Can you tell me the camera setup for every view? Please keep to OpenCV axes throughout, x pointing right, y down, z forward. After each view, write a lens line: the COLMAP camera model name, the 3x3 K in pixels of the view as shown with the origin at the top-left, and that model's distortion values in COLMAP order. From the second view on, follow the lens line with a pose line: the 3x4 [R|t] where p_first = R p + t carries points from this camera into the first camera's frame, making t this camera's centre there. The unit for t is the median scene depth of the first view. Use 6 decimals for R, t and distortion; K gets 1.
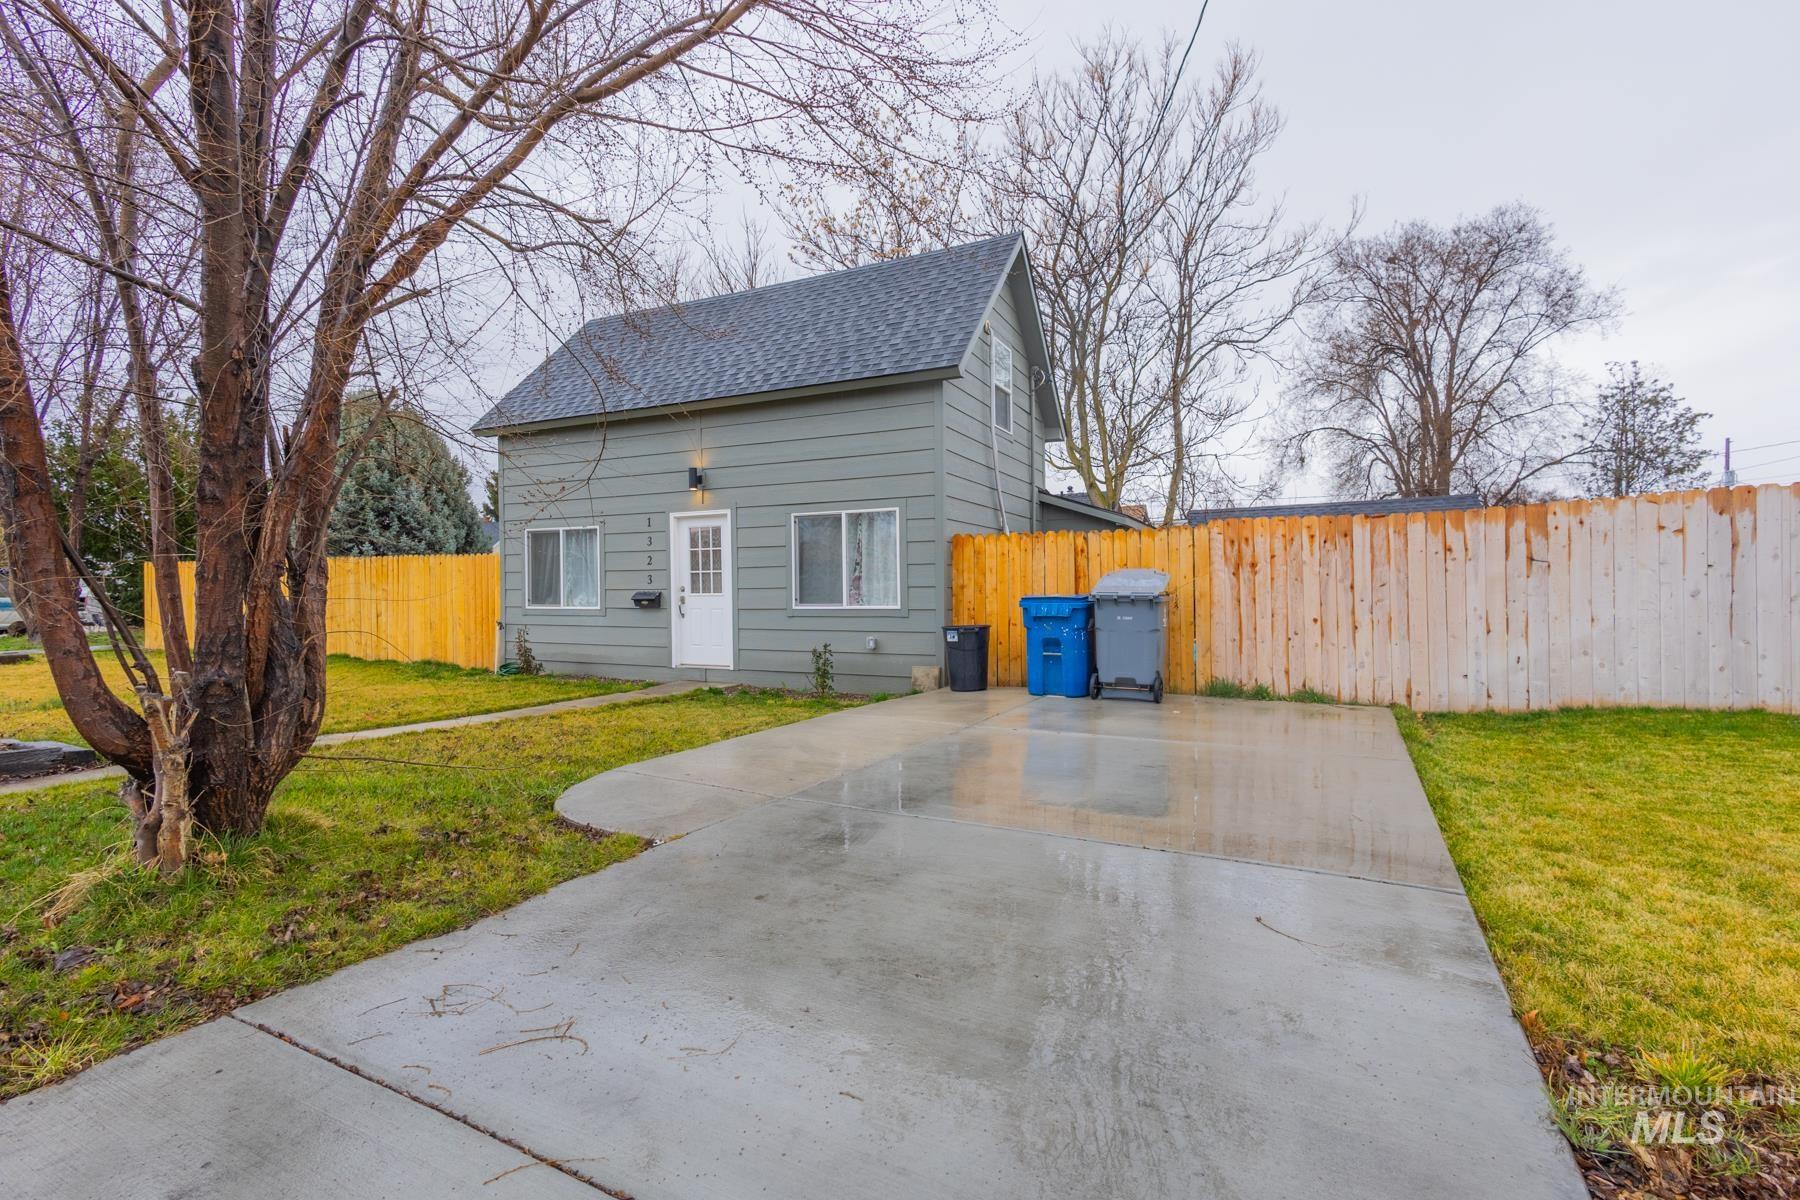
lens RADIAL K [[826.3, 0, 902.2], [0, 826.3, 594.7], [0, 0, 1]] dist [0.016621, -0.001275]
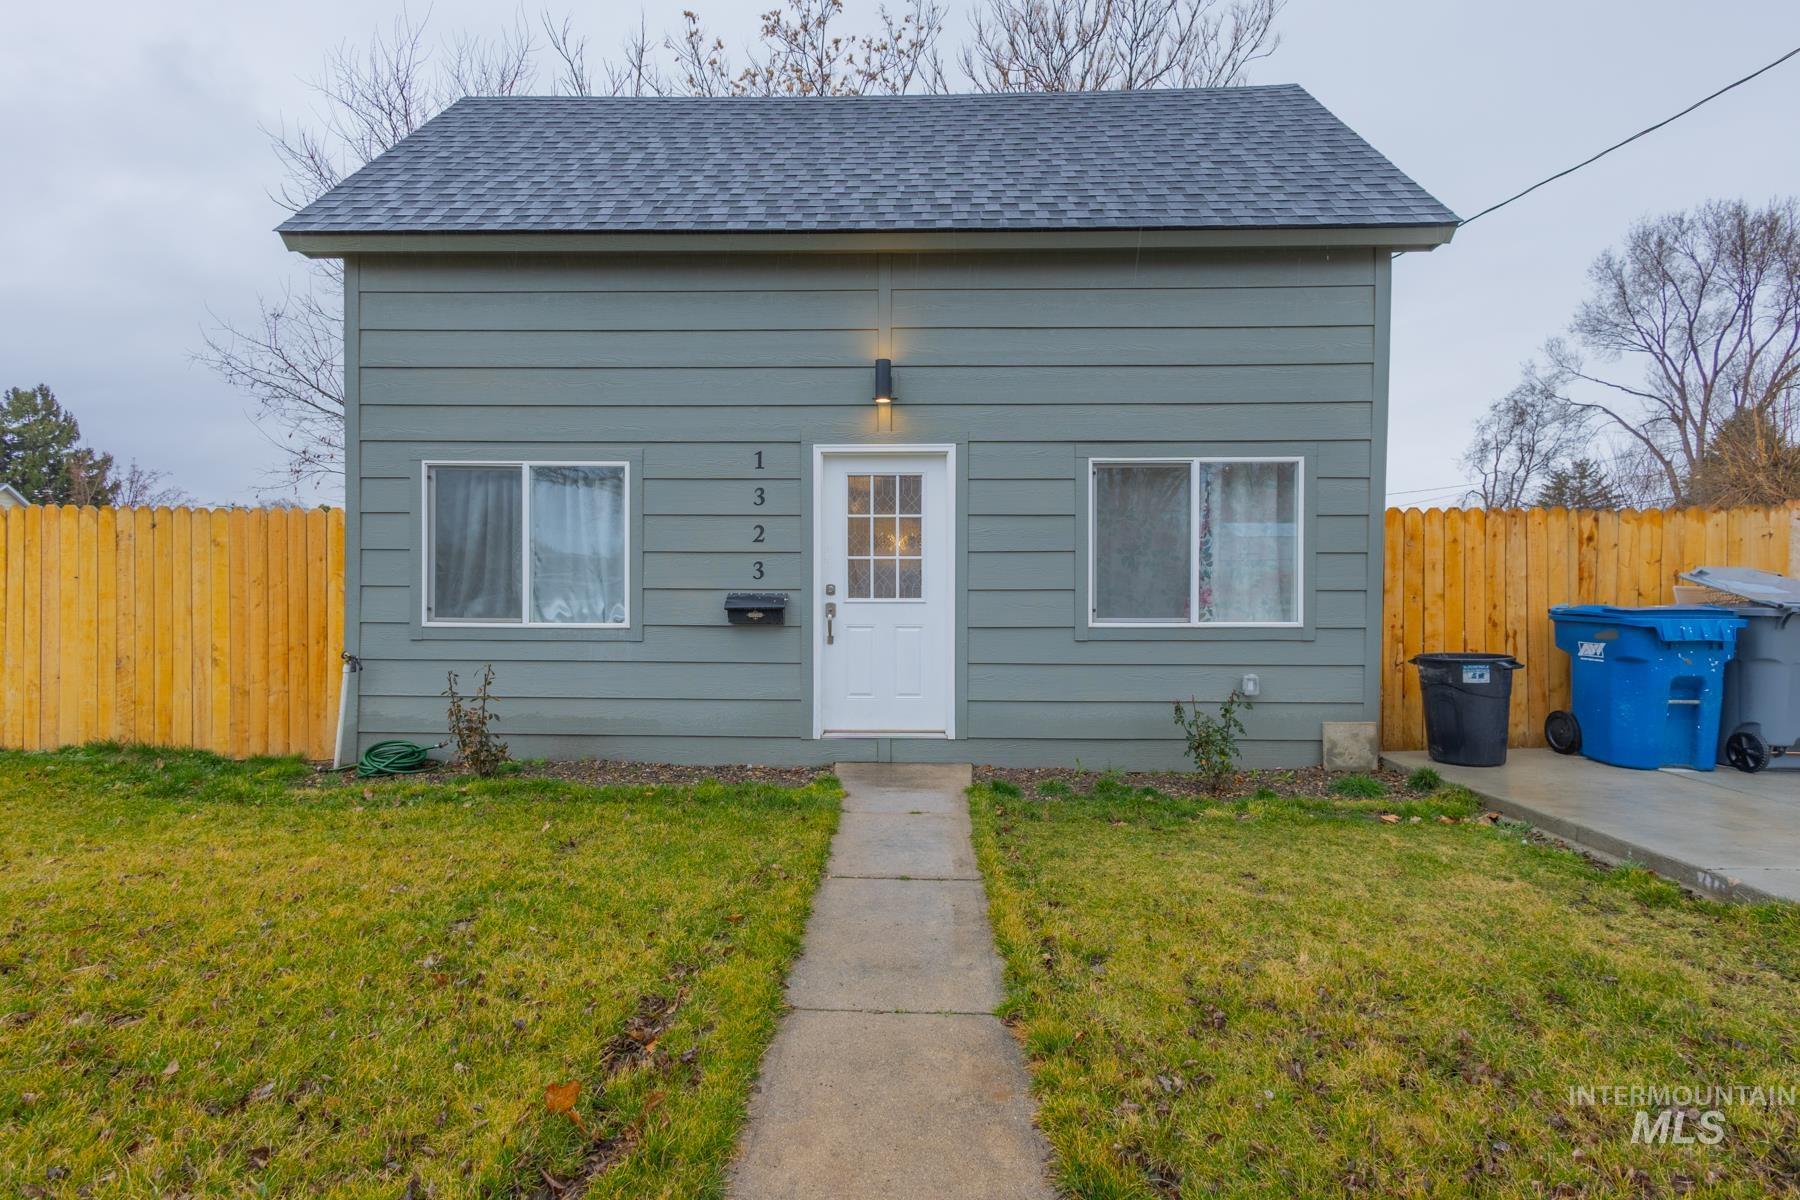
lens RADIAL K [[826.3, 0, 897.2], [0, 826.3, 601.9], [0, 0, 1]] dist [0.016621, -0.001275]
pose [[0.907753, 0.006460, 0.419456, -0.457189], [-0.007468, 0.999972, 0.000761, 0.000622], [-0.419439, -0.003823, 0.907775, 0.506893]]
